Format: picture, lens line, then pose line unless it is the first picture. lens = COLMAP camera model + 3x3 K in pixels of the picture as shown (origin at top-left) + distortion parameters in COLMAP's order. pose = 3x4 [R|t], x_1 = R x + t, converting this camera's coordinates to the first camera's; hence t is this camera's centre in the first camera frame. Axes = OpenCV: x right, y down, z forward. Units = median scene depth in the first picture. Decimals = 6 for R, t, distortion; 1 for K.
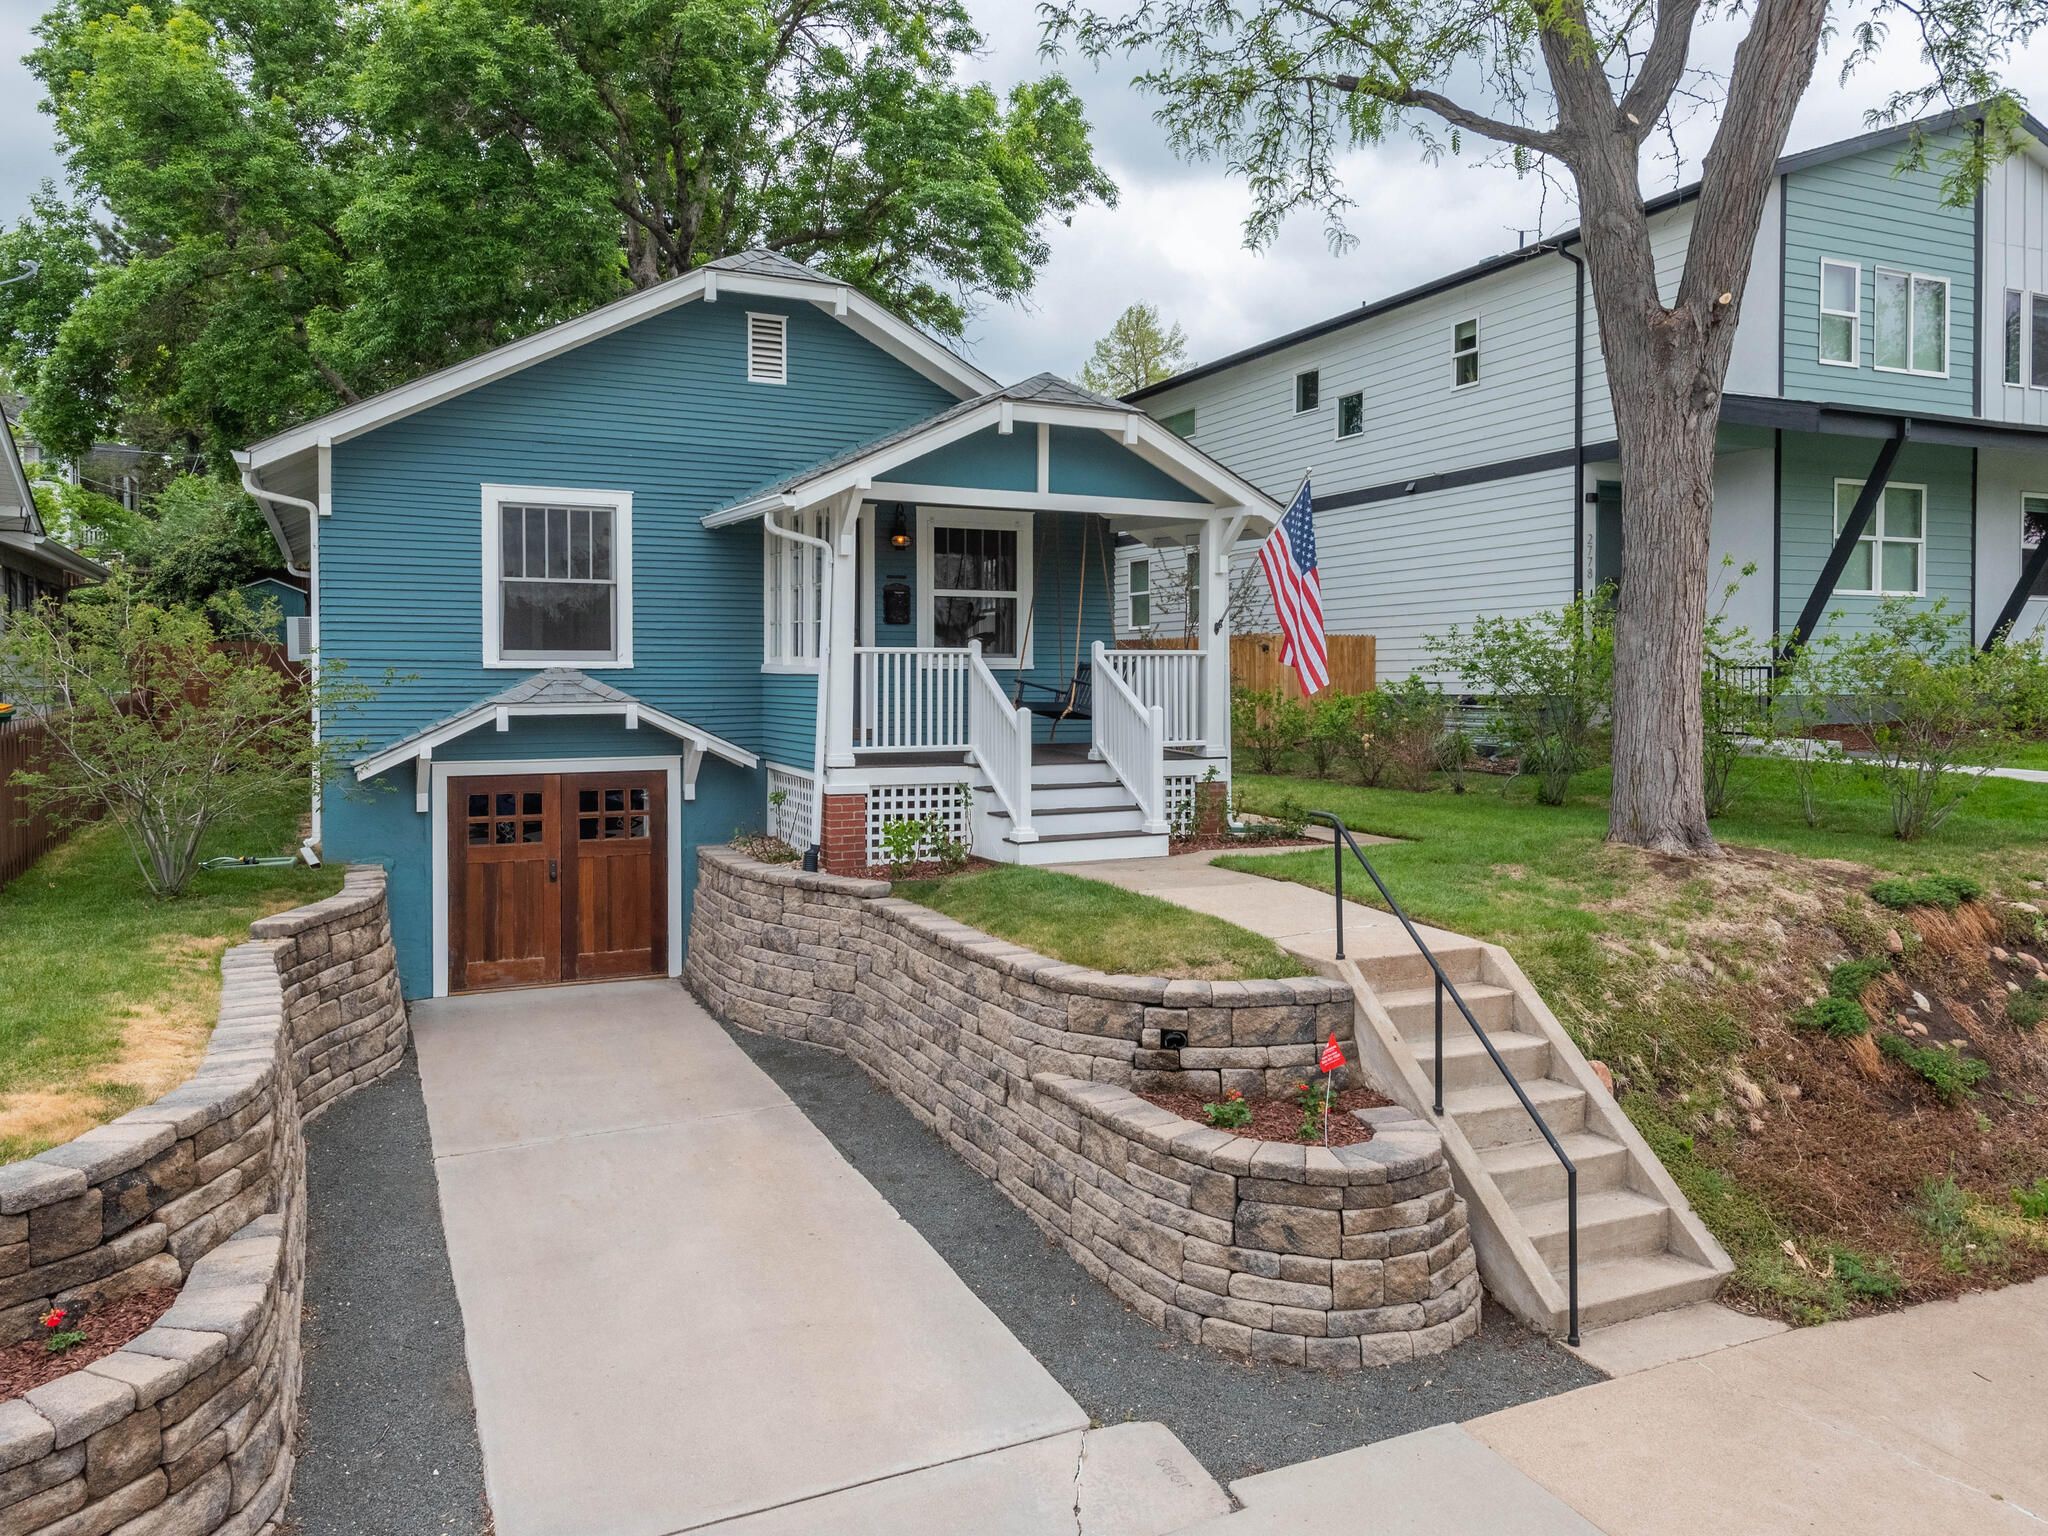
lens RADIAL K [[1470.4, 0, 1020.7], [0, 1470.4, 698.4], [0, 0, 1]] dist [0.029598, 0.000748]
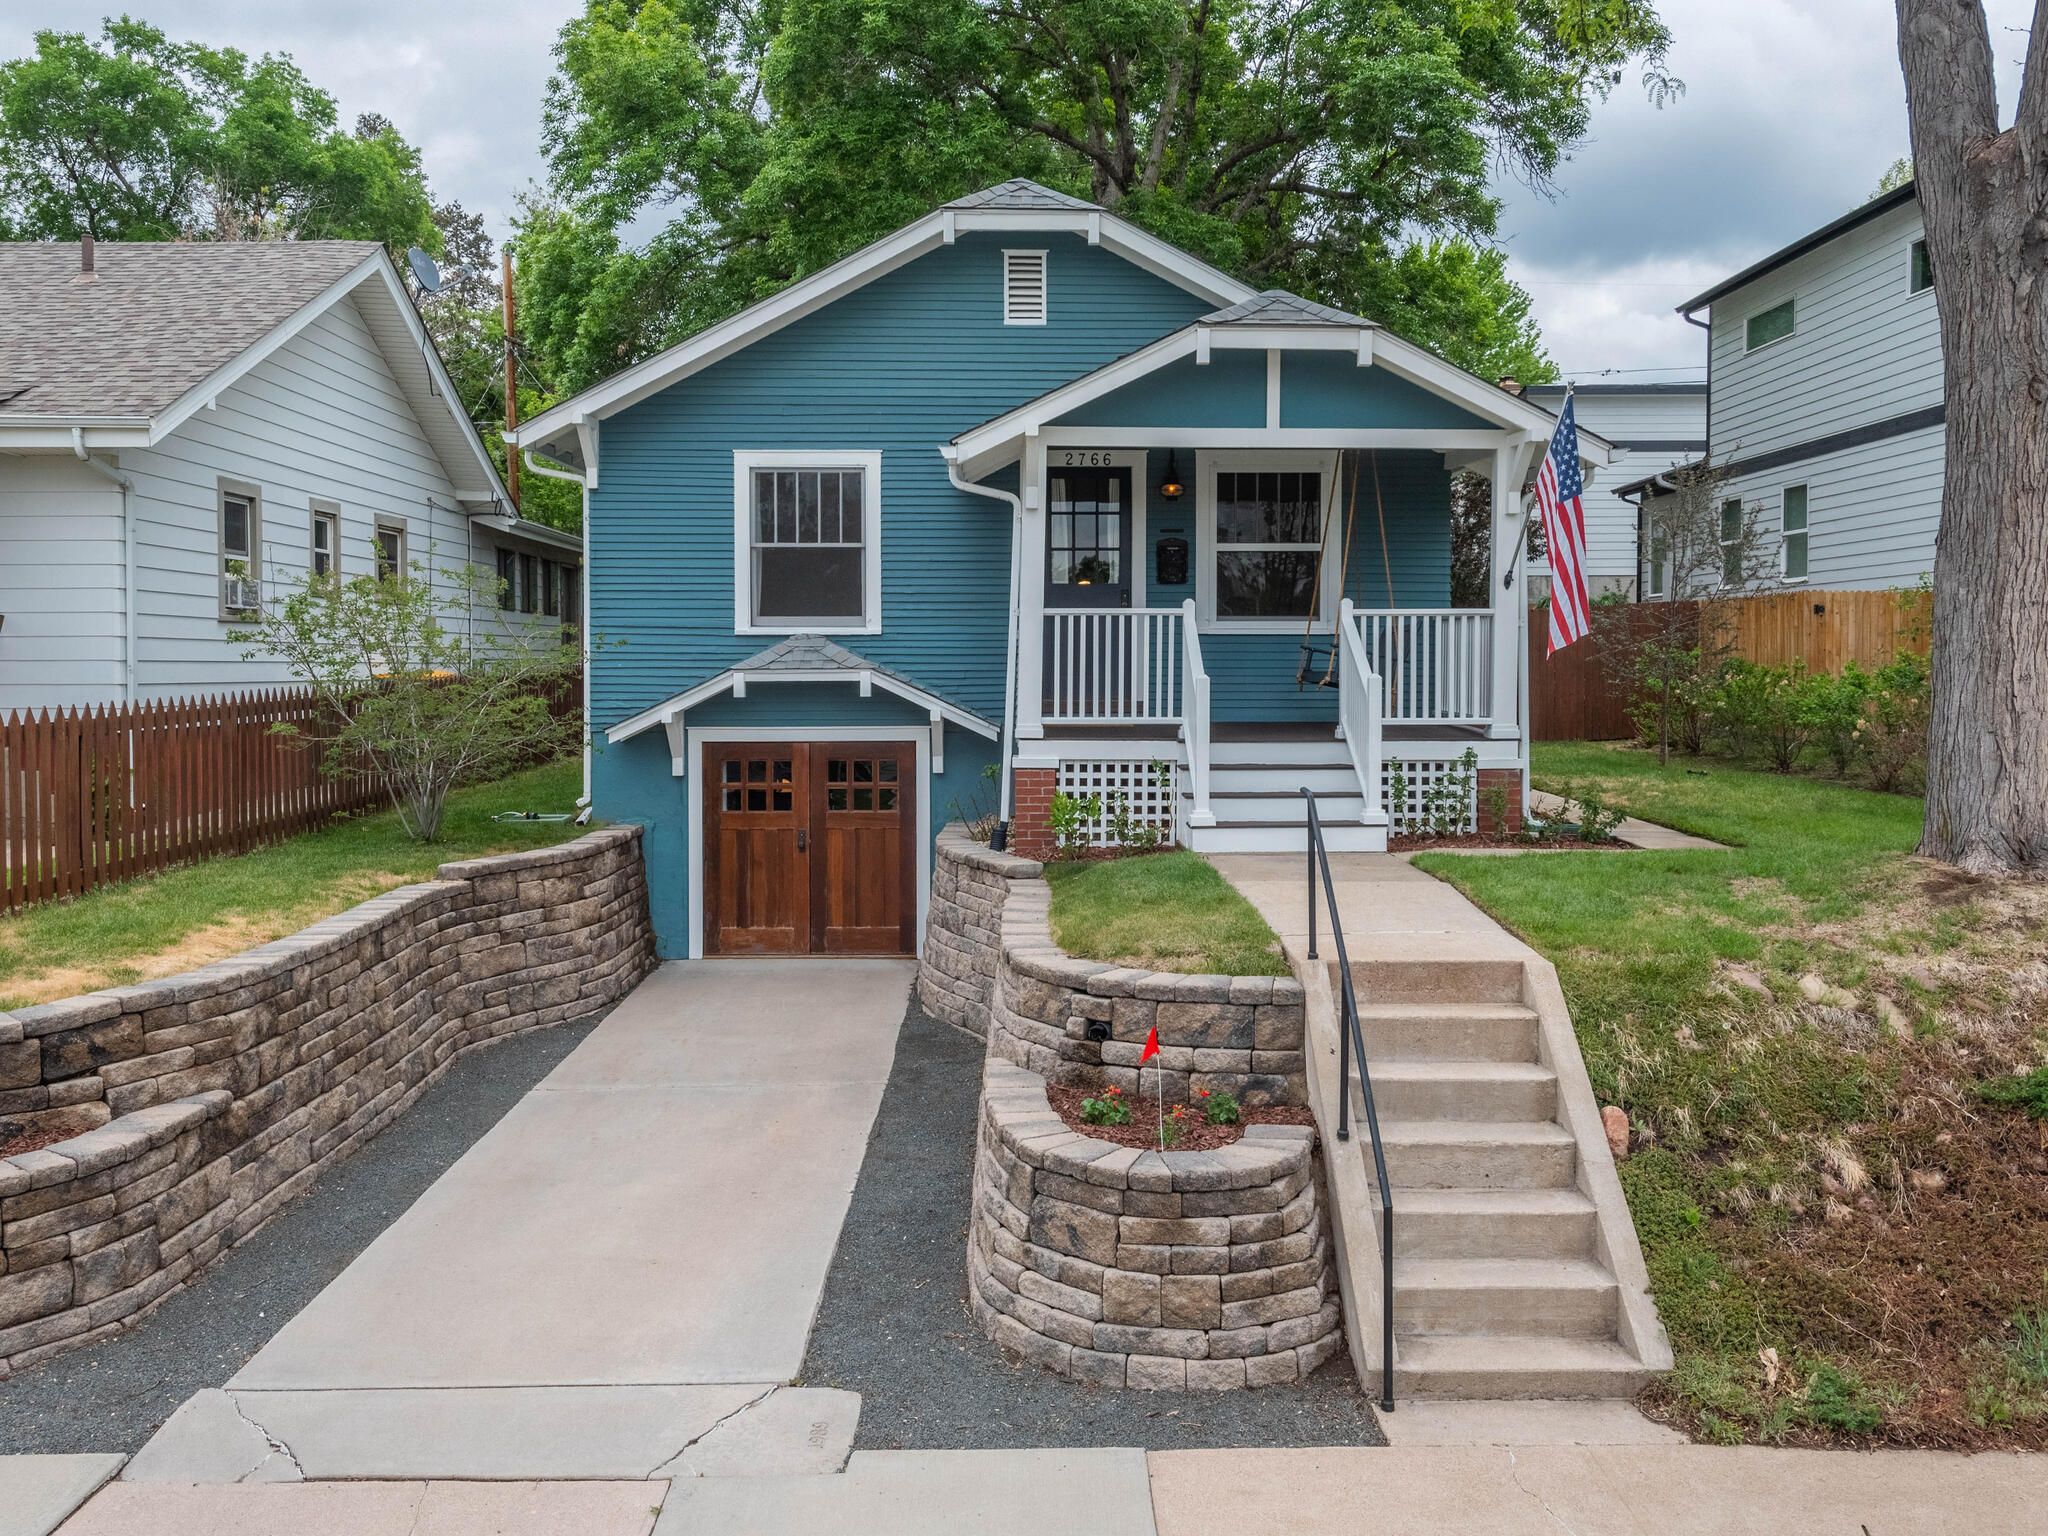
lens RADIAL K [[1753.4, 0, 1026.5], [0, 1753.4, 694.9], [0, 0, 1]] dist [0.035639, -0.024621]
pose [[0.910723, 0.009154, -0.412915, 0.363080], [-0.006421, 0.999947, 0.008008, 0.011423], [0.412967, -0.004642, 0.910734, -0.002701]]
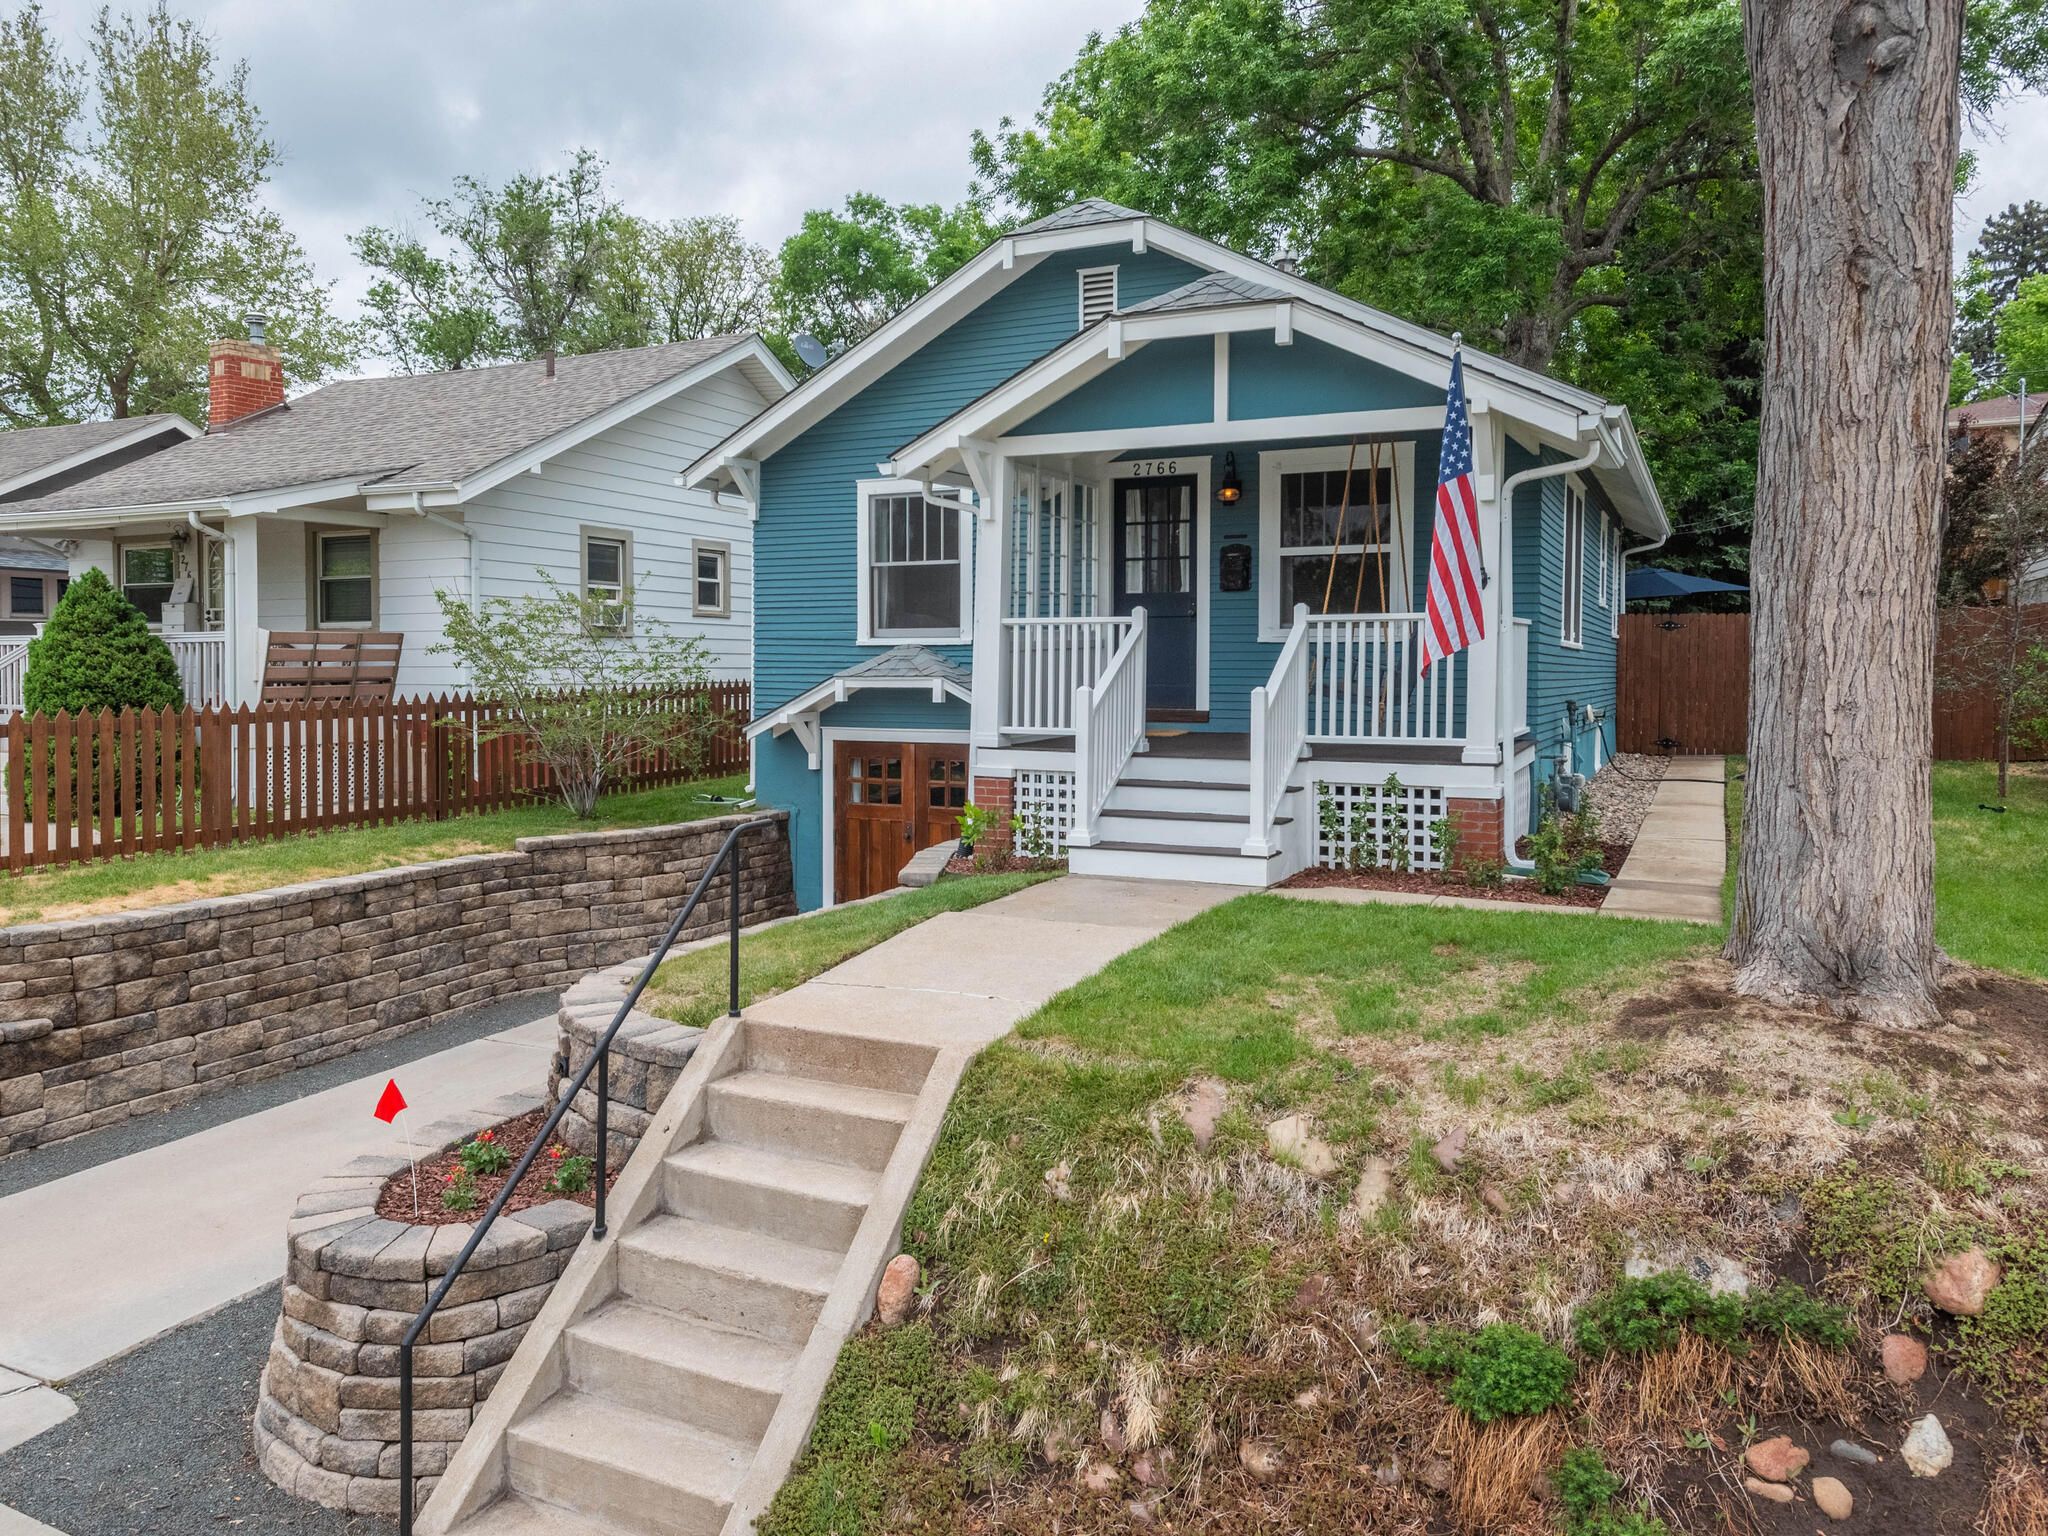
lens RADIAL K [[1425.2, 0, 982.3], [0, 1425.2, 697.6], [0, 0, 1]] dist [0.032025, -0.021371]
pose [[0.612955, 0.021414, -0.789828, 0.649764], [-0.012158, 0.999770, 0.017671, -0.001081], [0.790025, -0.001228, 0.613074, 0.484835]]
